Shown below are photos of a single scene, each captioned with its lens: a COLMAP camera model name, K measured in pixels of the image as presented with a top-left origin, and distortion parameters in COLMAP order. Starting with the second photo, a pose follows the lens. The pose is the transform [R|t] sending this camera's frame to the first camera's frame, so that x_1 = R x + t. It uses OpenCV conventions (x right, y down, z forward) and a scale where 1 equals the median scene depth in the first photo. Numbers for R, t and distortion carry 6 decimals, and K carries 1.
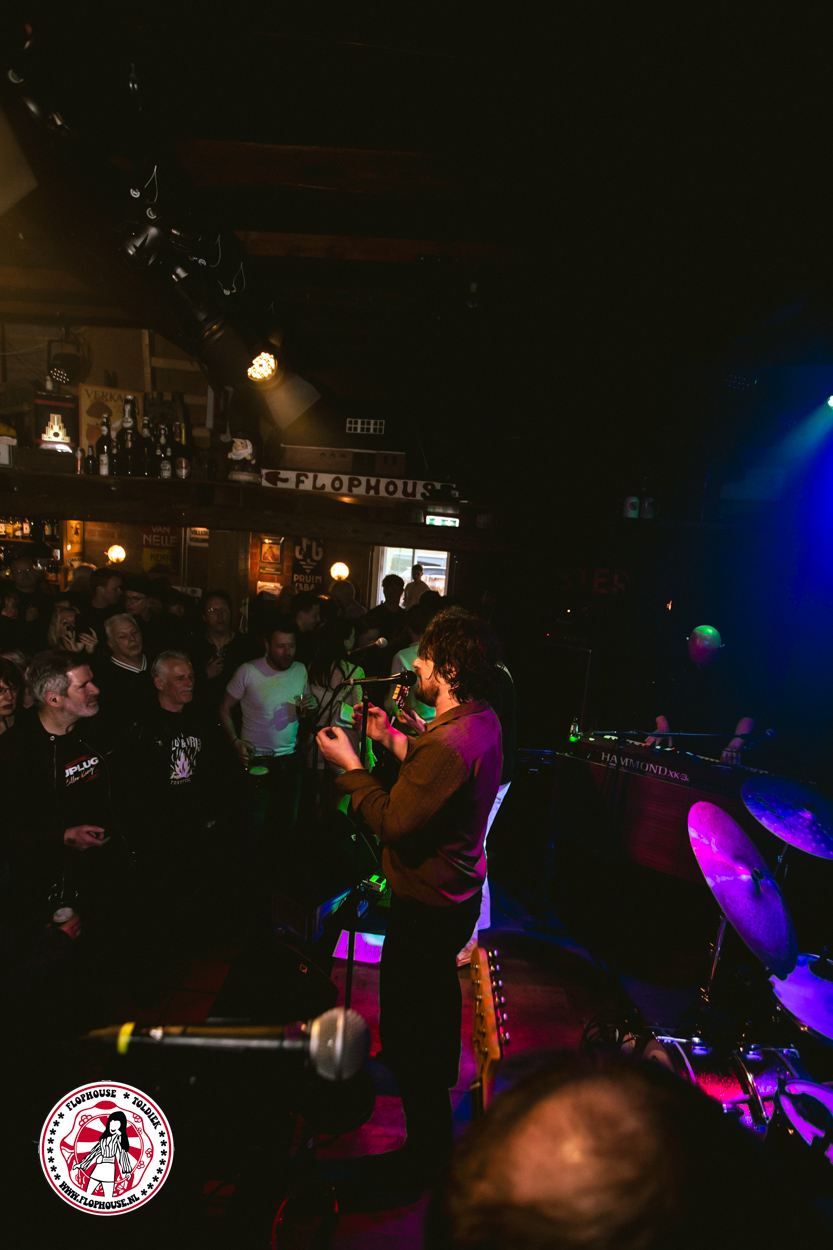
lens RADIAL K [[586.0, 0, 410.1], [0, 586.0, 620.0], [0, 0, 1]] dist [-0.054389, 0.006345]
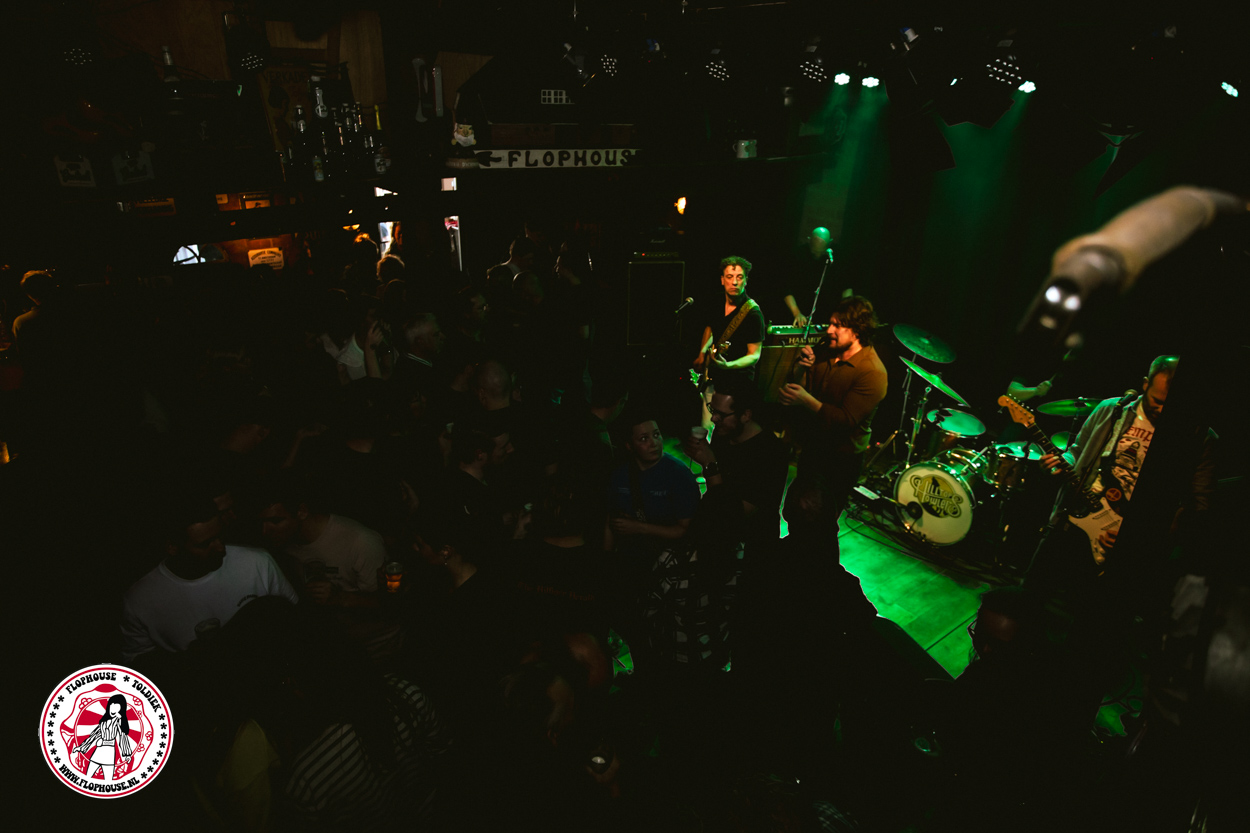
lens RADIAL K [[750.1, 0, 620.5], [0, 750.1, 417.7], [0, 0, 1]] dist [-0.054461, -0.004075]
pose [[0.781773, -0.311662, 0.540090, -0.897414], [0.132930, 0.929523, 0.343972, -0.244194], [-0.609229, -0.197114, 0.768105, -0.204426]]
